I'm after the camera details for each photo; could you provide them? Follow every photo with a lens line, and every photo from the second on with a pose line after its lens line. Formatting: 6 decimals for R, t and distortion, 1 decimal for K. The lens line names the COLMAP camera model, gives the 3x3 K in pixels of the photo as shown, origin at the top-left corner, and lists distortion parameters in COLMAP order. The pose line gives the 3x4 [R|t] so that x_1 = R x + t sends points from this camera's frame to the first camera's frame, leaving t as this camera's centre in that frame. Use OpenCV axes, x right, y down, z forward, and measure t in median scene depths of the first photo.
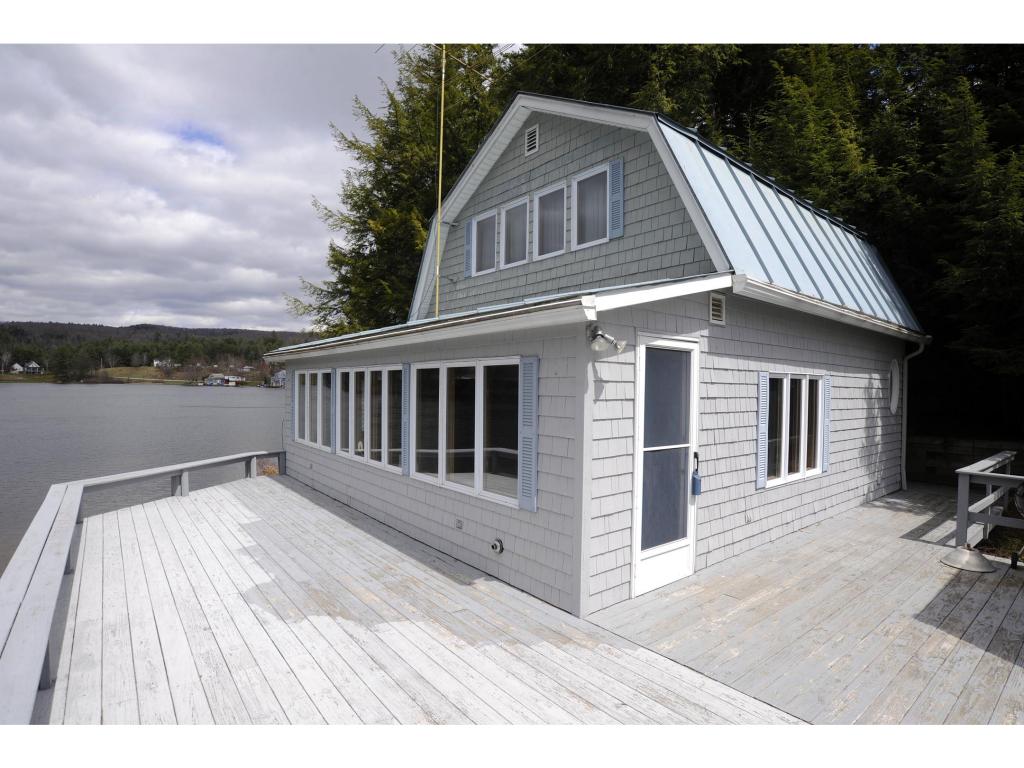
lens RADIAL K [[536.4, 0, 510.4], [0, 536.4, 390.8], [0, 0, 1]] dist [-0.007846, -0.000919]
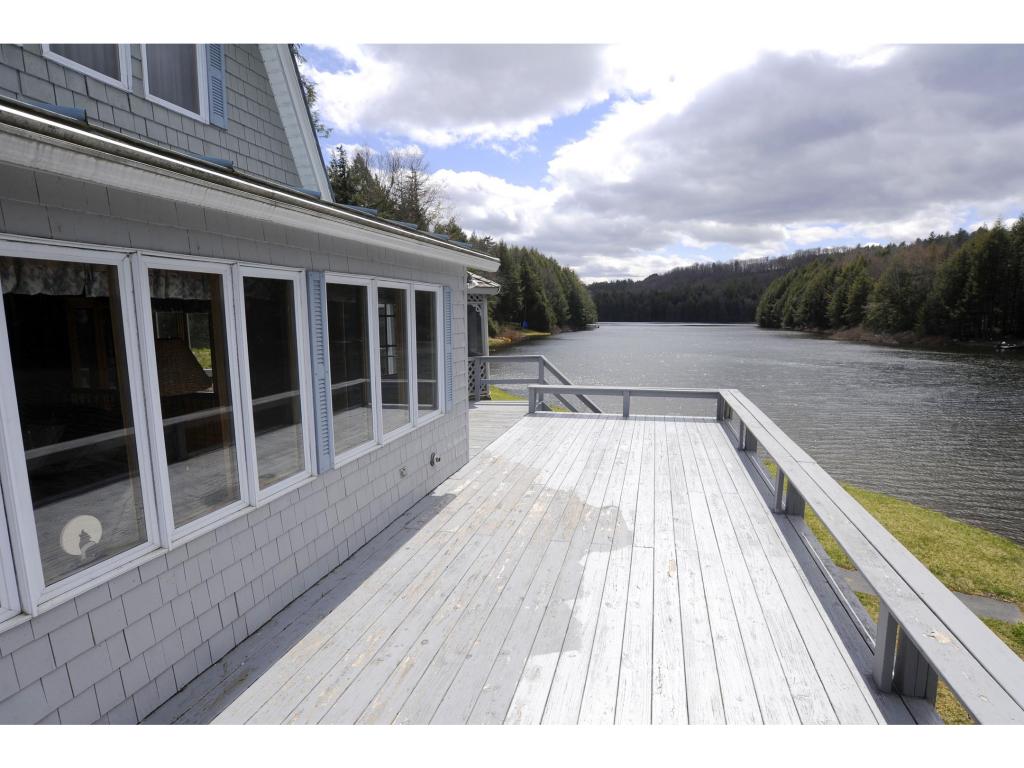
lens RADIAL K [[520.4, 0, 513.0], [0, 520.4, 384.5], [0, 0, 1]] dist [-0.042422, -0.000848]
pose [[-0.605062, -0.108867, 0.788700, -1.121617], [0.003922, 0.990188, 0.139688, -0.010365], [-0.796169, 0.087613, -0.598698, 1.789135]]
